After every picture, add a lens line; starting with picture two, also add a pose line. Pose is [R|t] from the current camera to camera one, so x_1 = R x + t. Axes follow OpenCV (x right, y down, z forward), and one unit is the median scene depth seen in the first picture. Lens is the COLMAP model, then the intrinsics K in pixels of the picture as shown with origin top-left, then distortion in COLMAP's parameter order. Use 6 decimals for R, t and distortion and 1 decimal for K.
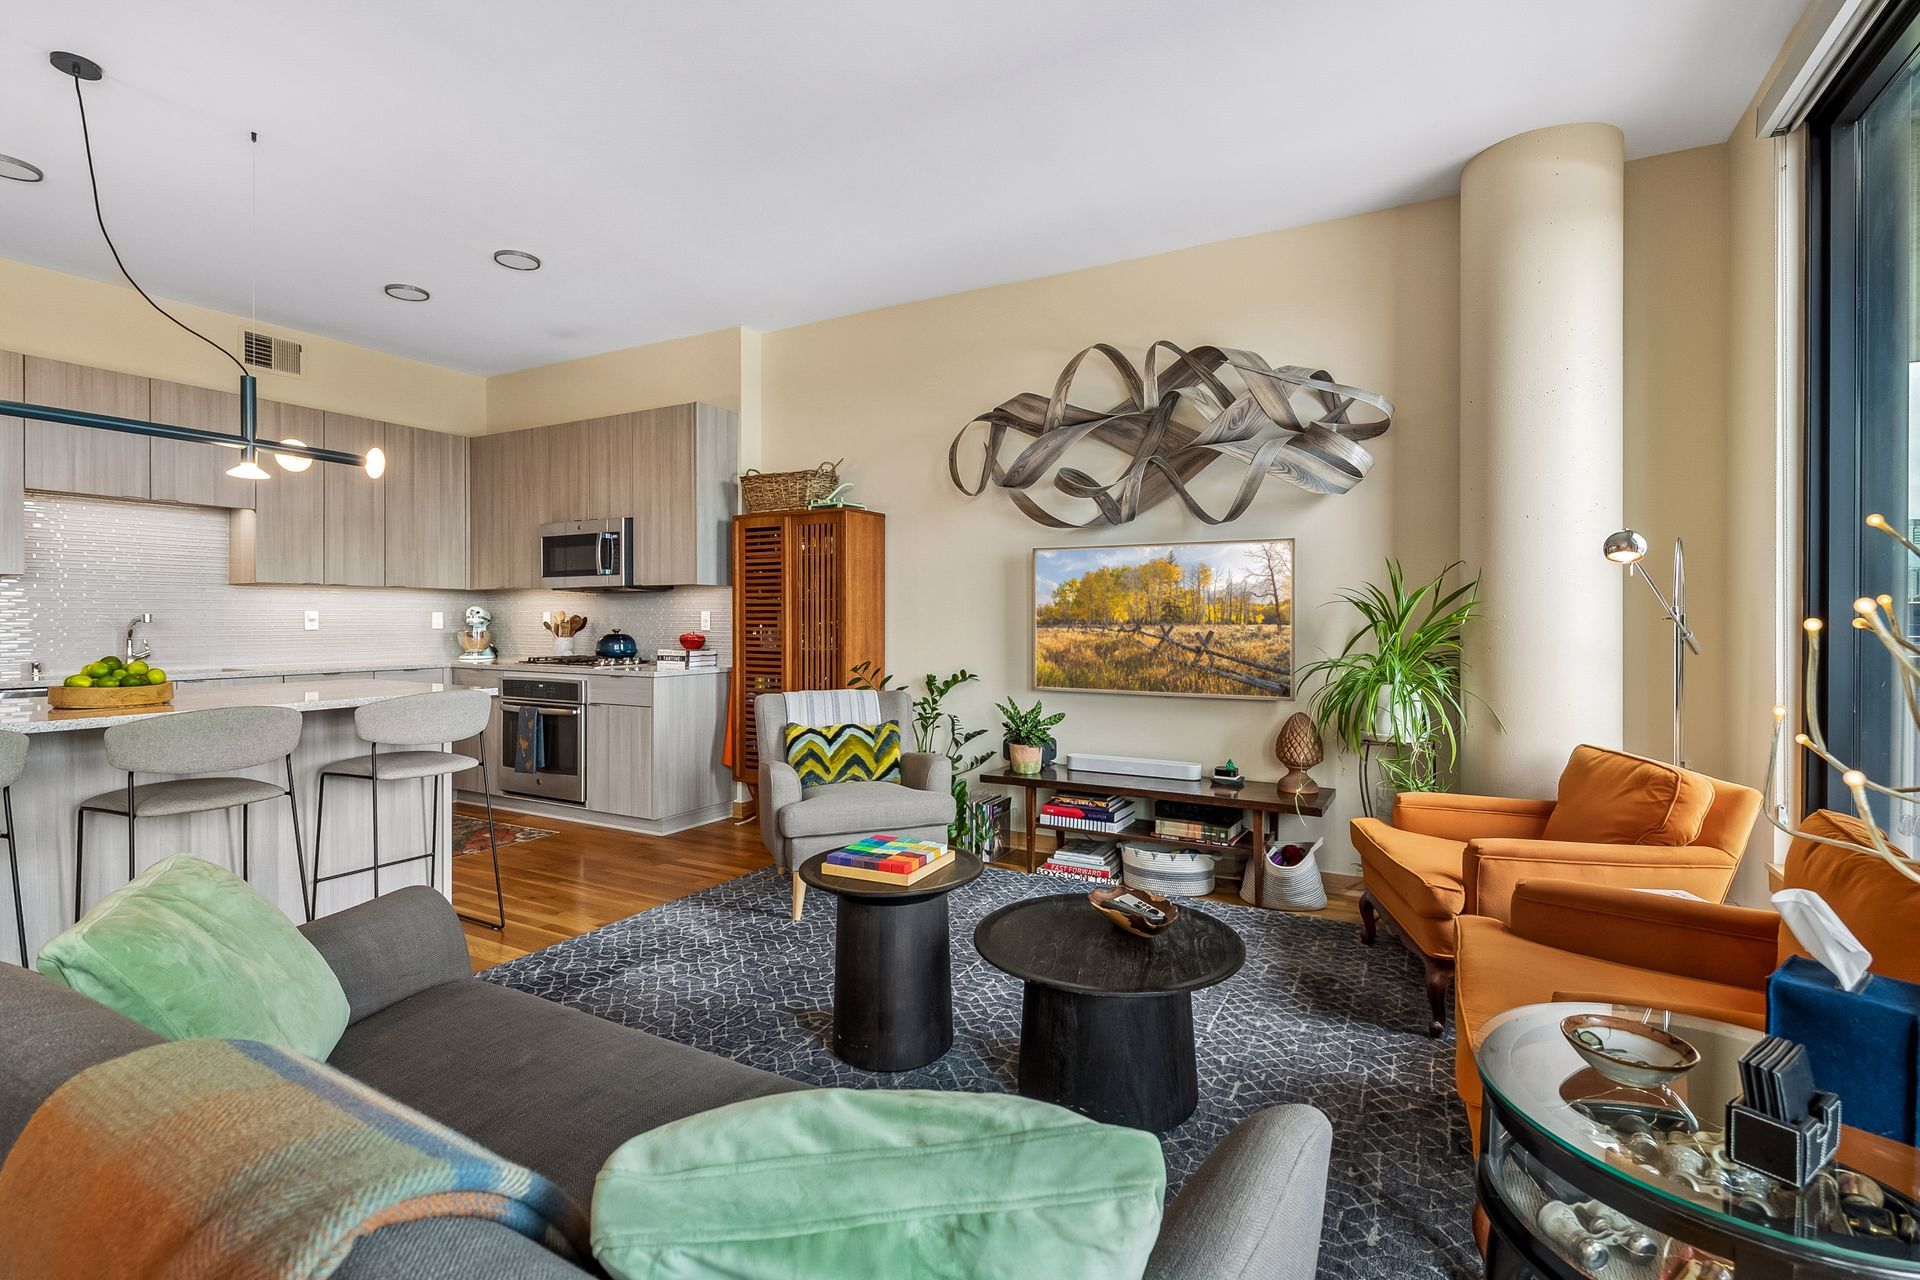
lens RADIAL K [[857.3, 0, 964.5], [0, 857.3, 625.4], [0, 0, 1]] dist [0.004507, -0.002515]
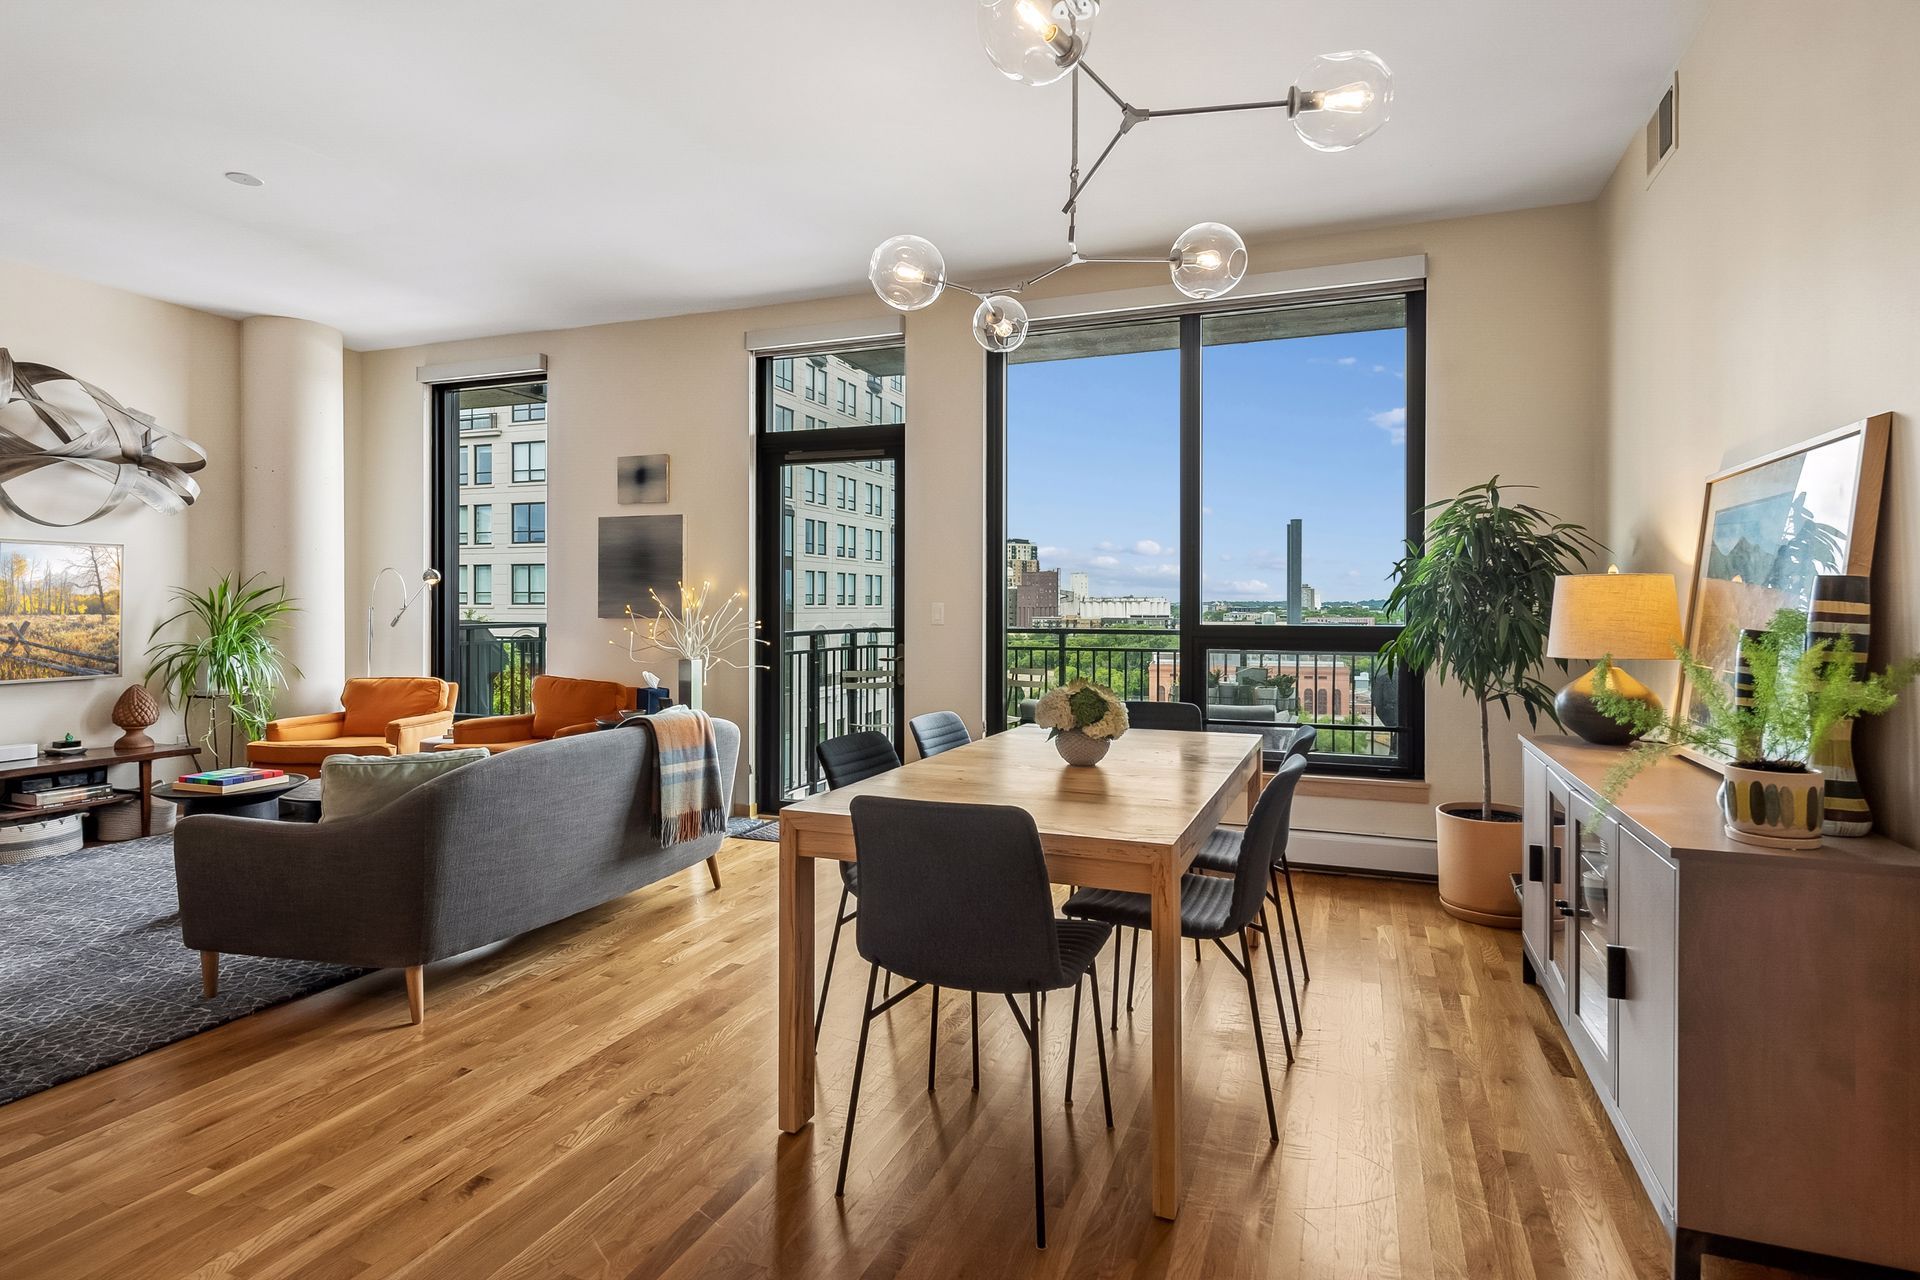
lens RADIAL K [[1006.5, 0, 960.9], [0, 1006.5, 603.4], [0, 0, 1]] dist [0.012564, -0.005265]
pose [[-0.133131, -0.002354, 0.991096, -1.015027], [0.000909, 0.999996, 0.002497, -0.016942], [-0.991098, 0.001233, -0.133128, -0.000557]]
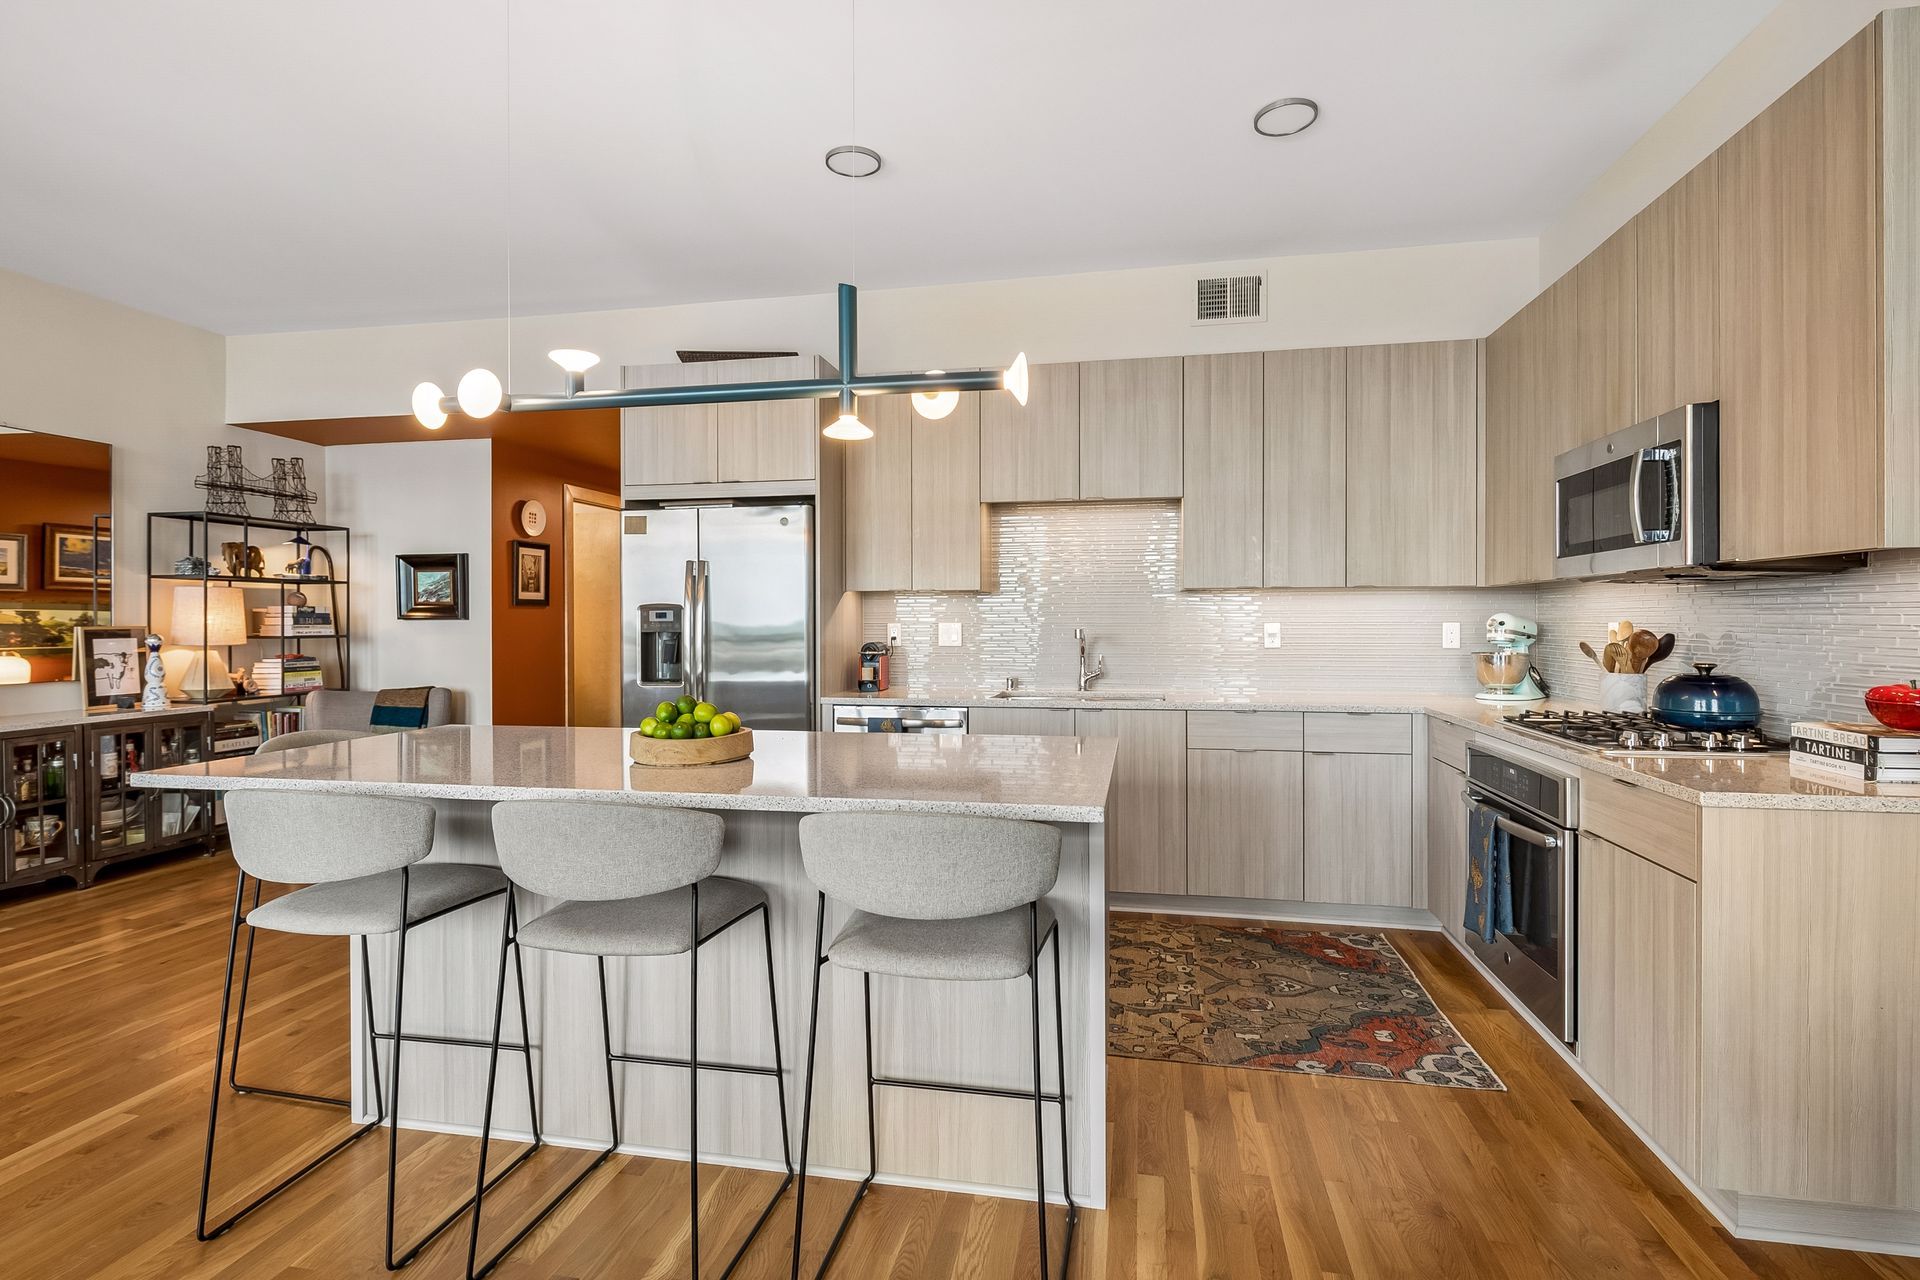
lens RADIAL K [[927.0, 0, 960.5], [0, 927.0, 632.5], [0, 0, 1]] dist [0.001352, -0.000246]
pose [[0.301816, 0.008337, -0.953330, -0.075743], [-0.003989, 0.999964, 0.007482, -0.016545], [0.953358, 0.001545, 0.301838, 0.576282]]
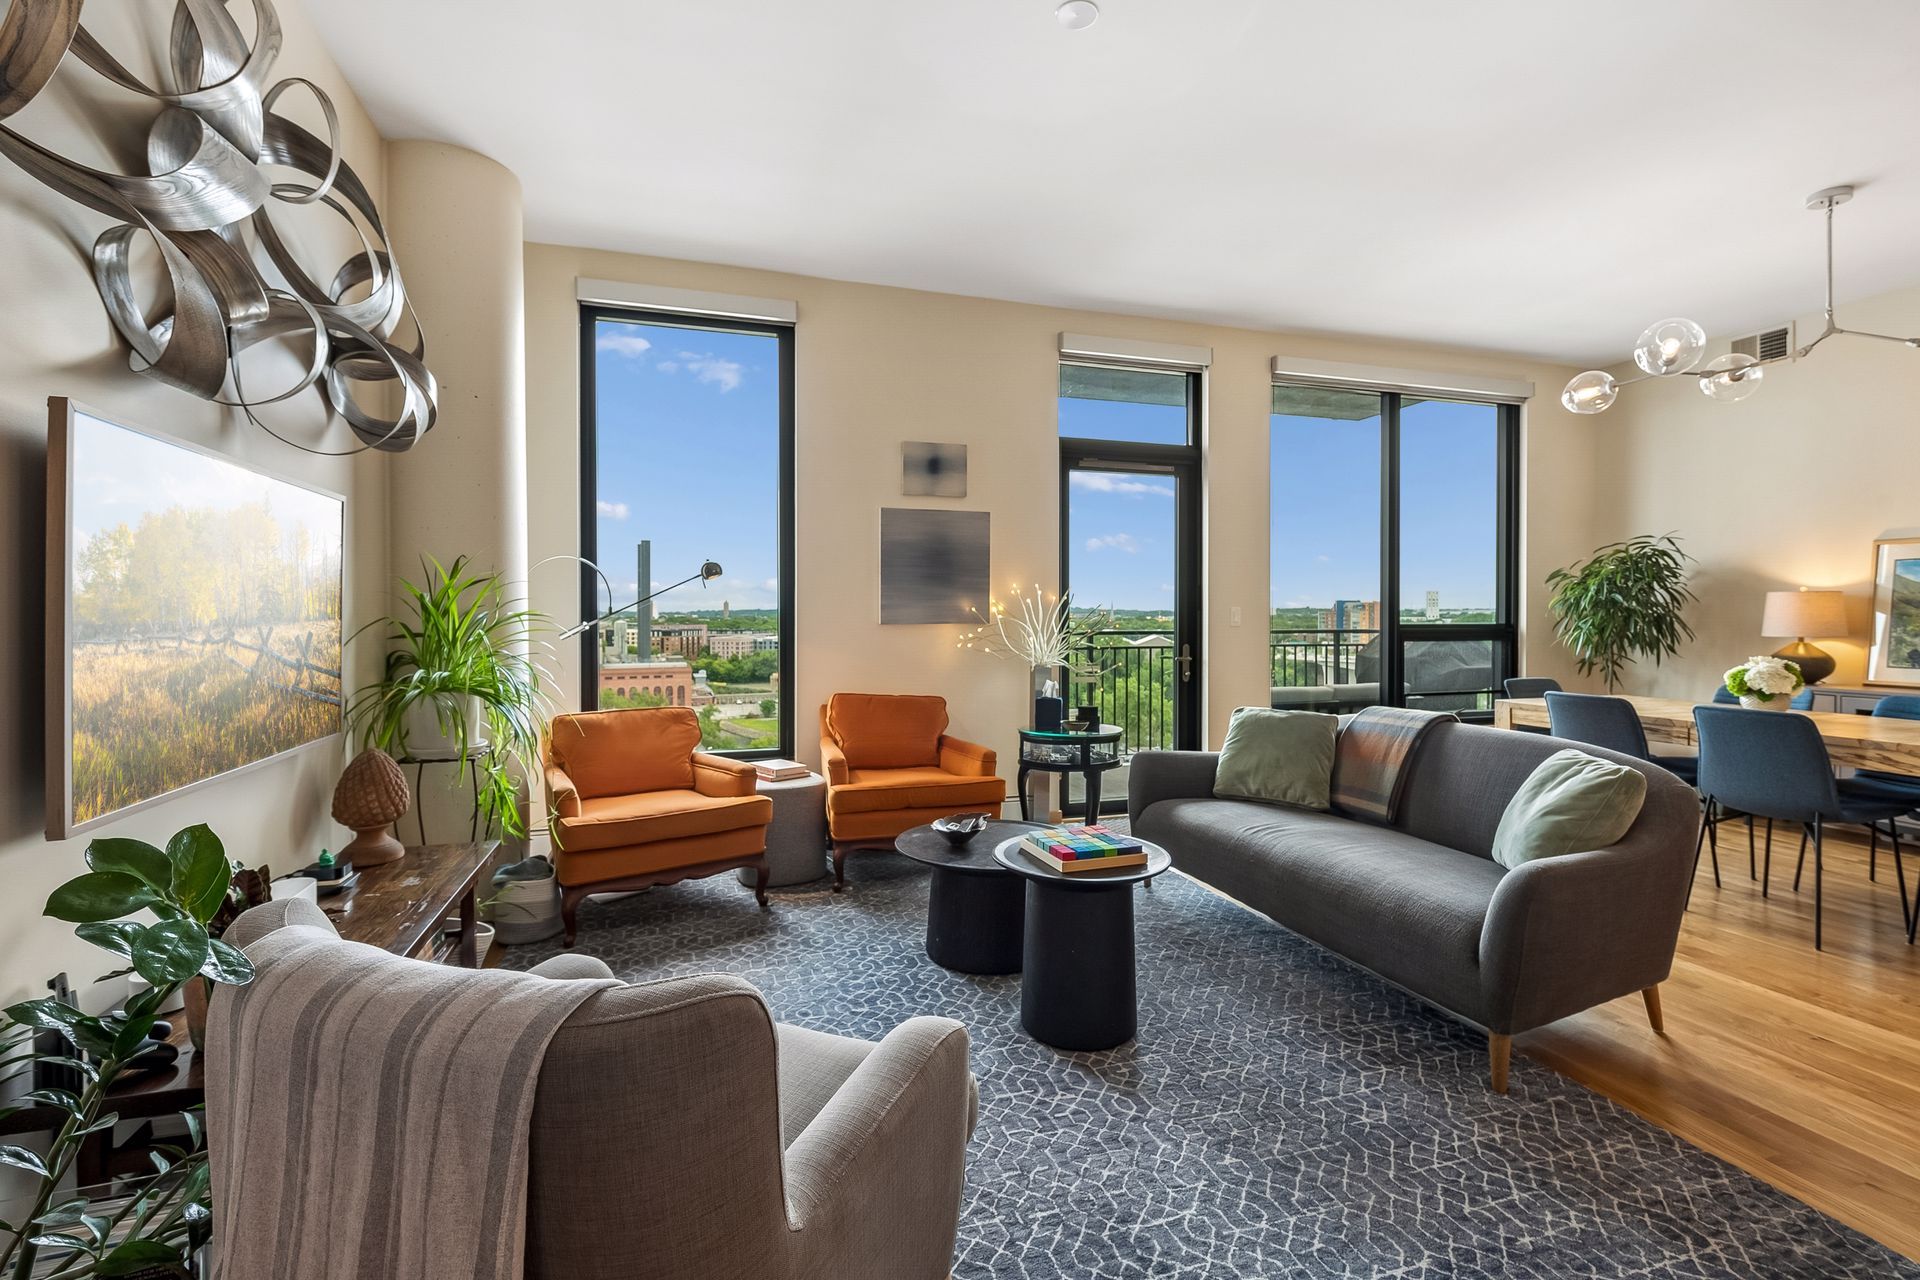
lens RADIAL K [[857.3, 0, 968.9], [0, 857.3, 626.0], [0, 0, 1]] dist [0.004507, -0.002515]
pose [[-0.727578, -0.012452, 0.685912, -0.364731], [-0.000458, 0.999844, 0.017666, -0.009240], [-0.686025, 0.012539, -0.727470, 0.965280]]
